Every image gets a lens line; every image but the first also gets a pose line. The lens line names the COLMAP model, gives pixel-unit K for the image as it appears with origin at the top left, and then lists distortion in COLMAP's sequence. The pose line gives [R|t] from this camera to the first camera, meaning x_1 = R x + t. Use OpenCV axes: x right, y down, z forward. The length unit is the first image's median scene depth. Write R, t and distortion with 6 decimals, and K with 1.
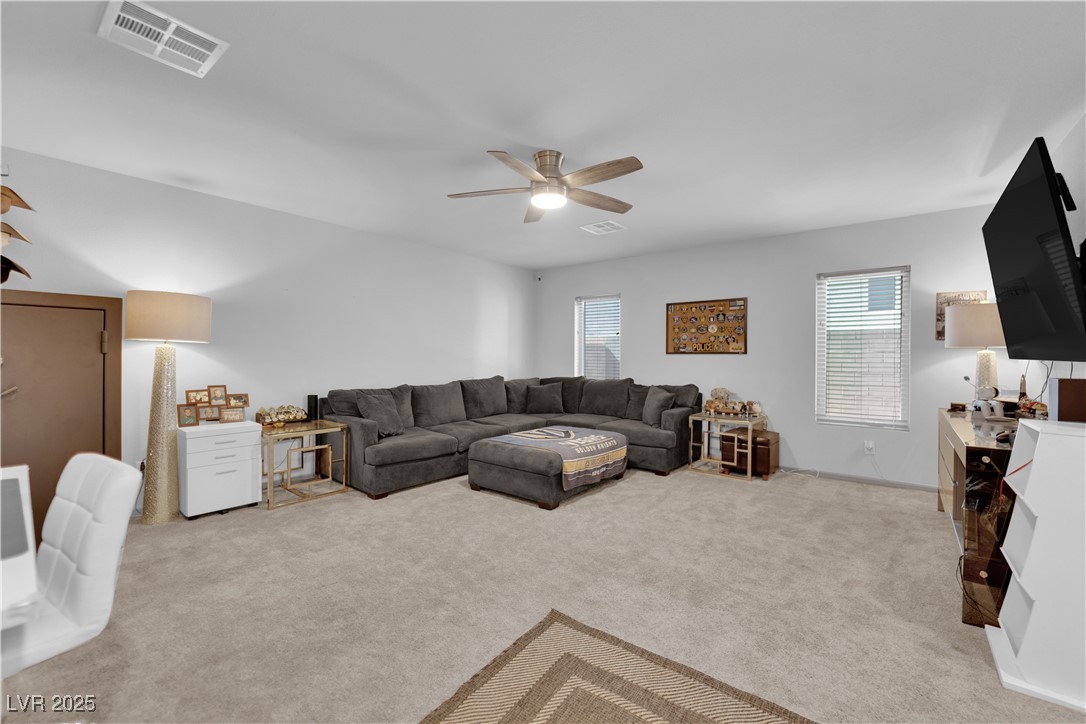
lens RADIAL K [[440.7, 0, 547.2], [0, 440.7, 356.6], [0, 0, 1]] dist [-0.004076, -0.006778]
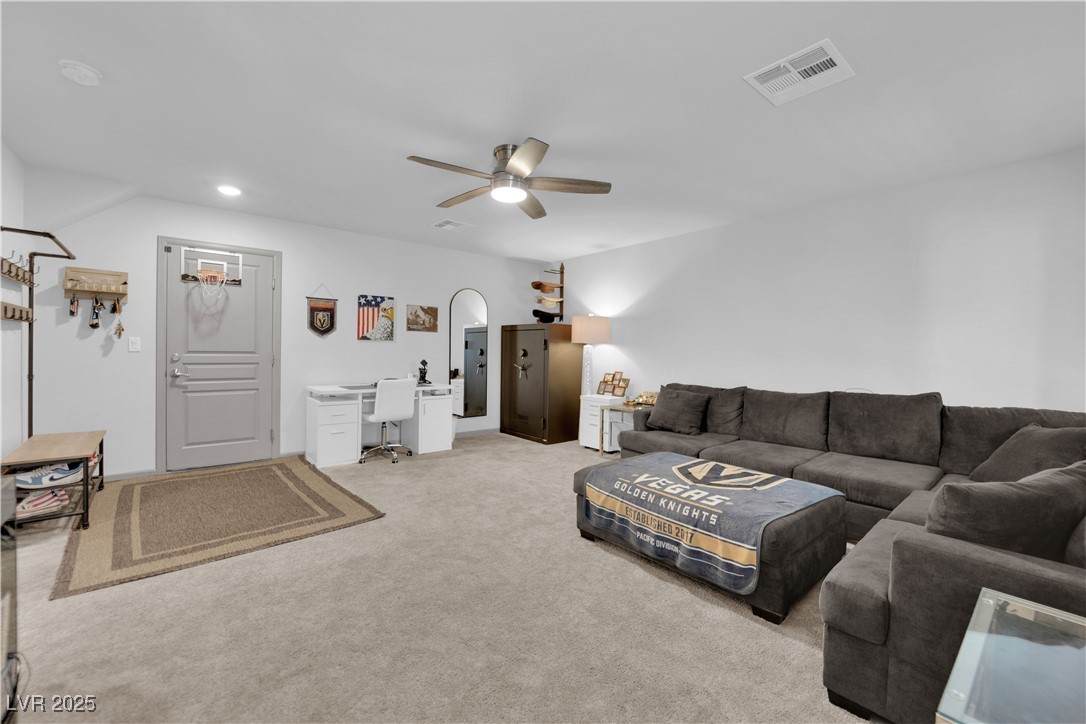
lens RADIAL K [[440.7, 0, 547.2], [0, 440.7, 356.6], [0, 0, 1]] dist [-0.004076, -0.006778]
pose [[-0.191099, 0.005369, -0.981556, 0.783777], [-0.015863, 0.999838, 0.008557, 0.004681], [0.981443, 0.017205, -0.190982, 1.026409]]
